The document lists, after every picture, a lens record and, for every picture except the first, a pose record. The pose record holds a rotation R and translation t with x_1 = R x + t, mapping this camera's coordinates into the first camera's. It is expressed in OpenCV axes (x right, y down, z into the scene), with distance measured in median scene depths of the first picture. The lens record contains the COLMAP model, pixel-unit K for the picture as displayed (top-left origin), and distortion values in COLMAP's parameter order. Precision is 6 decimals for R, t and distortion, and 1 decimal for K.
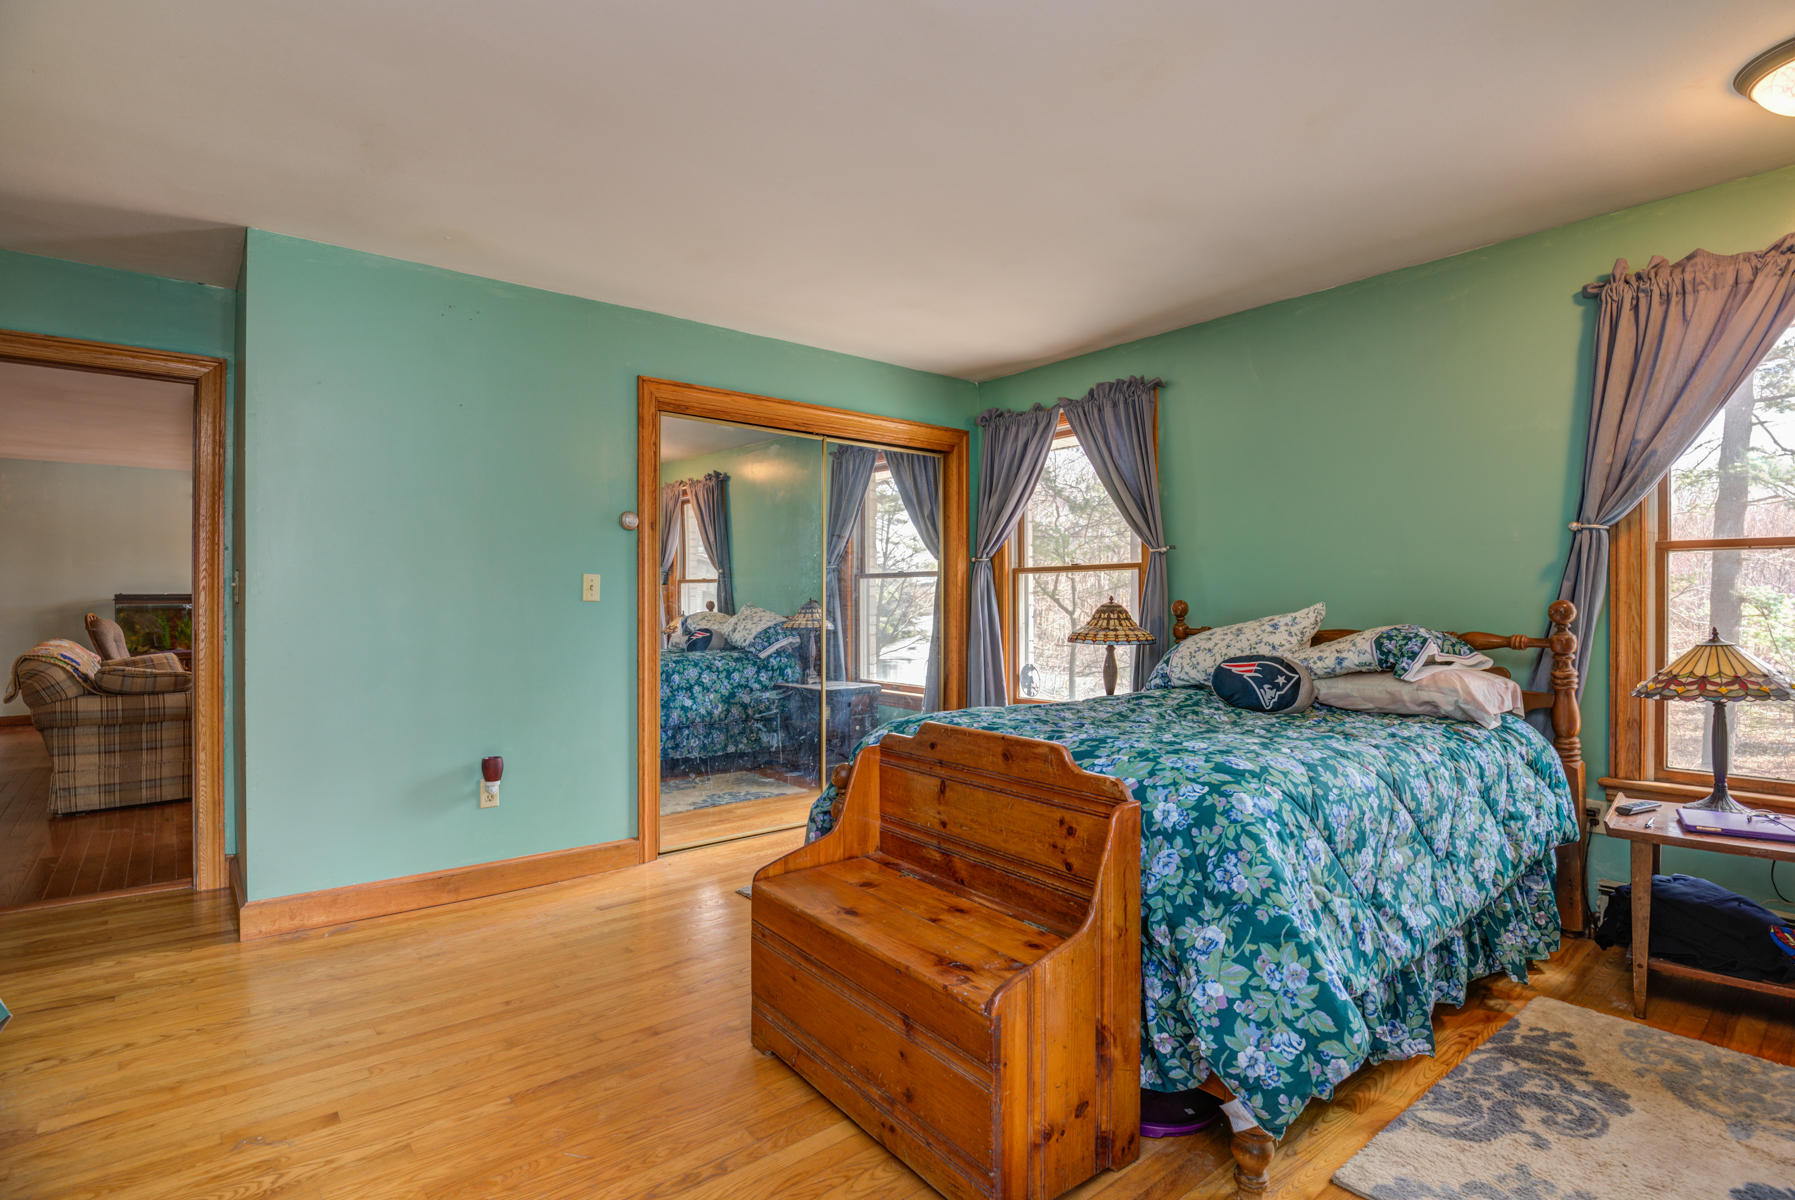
lens RADIAL K [[871.2, 0, 904.6], [0, 871.2, 604.6], [0, 0, 1]] dist [-0.020882, -0.007855]
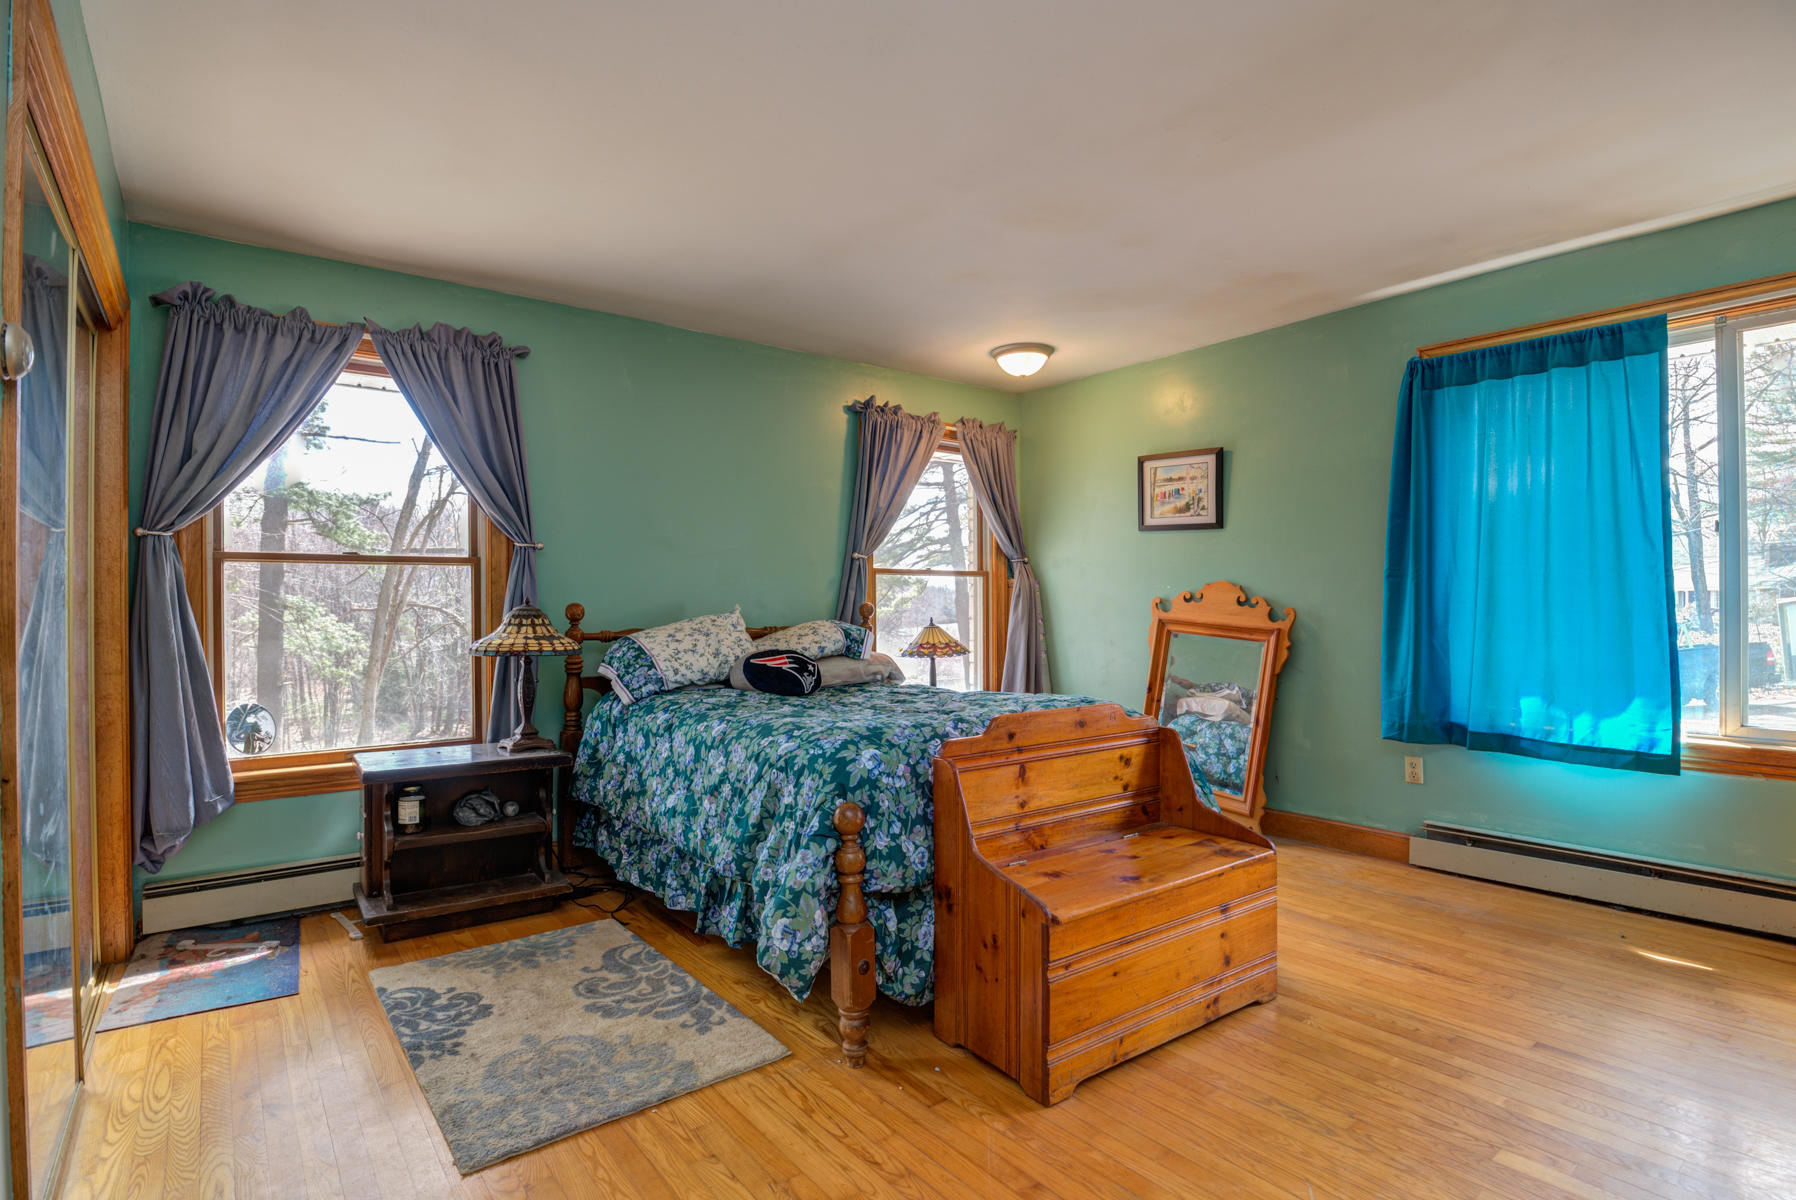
lens RADIAL K [[871.7, 0, 905.1], [0, 871.7, 604.6], [0, 0, 1]] dist [-0.020882, -0.007855]
pose [[0.025531, 0.002816, 0.999670, -0.559618], [0.008336, 0.999961, -0.003030, 0.002258], [-0.999639, 0.008411, 0.025506, 0.597005]]
